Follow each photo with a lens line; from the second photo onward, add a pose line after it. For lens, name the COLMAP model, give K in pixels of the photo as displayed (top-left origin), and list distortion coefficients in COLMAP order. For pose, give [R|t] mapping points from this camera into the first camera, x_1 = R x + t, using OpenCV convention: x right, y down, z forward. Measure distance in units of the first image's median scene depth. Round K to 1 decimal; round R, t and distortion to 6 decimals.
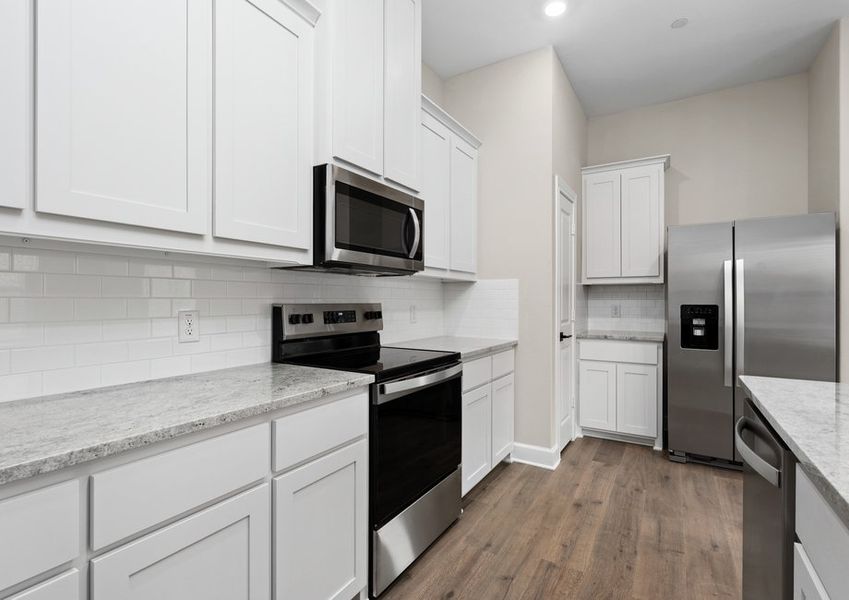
lens RADIAL K [[406.4, 0, 421.7], [0, 406.4, 299.9], [0, 0, 1]] dist [-0.000906, 0.000204]
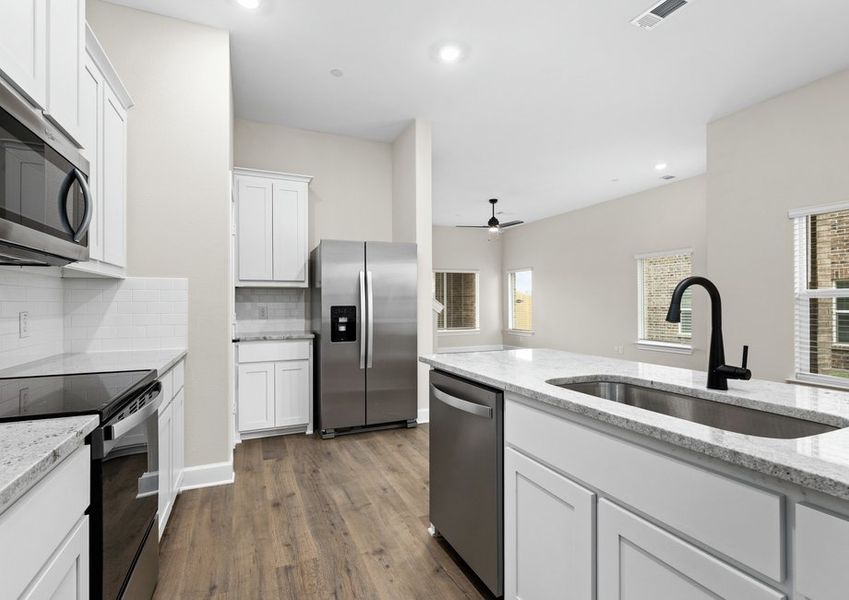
lens RADIAL K [[406.4, 0, 421.7], [0, 406.4, 299.9], [0, 0, 1]] dist [-0.000906, 0.000204]
pose [[0.574254, 0.003127, 0.818671, -0.193559], [0.002741, 0.999980, -0.005743, 0.001431], [-0.818672, 0.005541, 0.574234, 0.097391]]
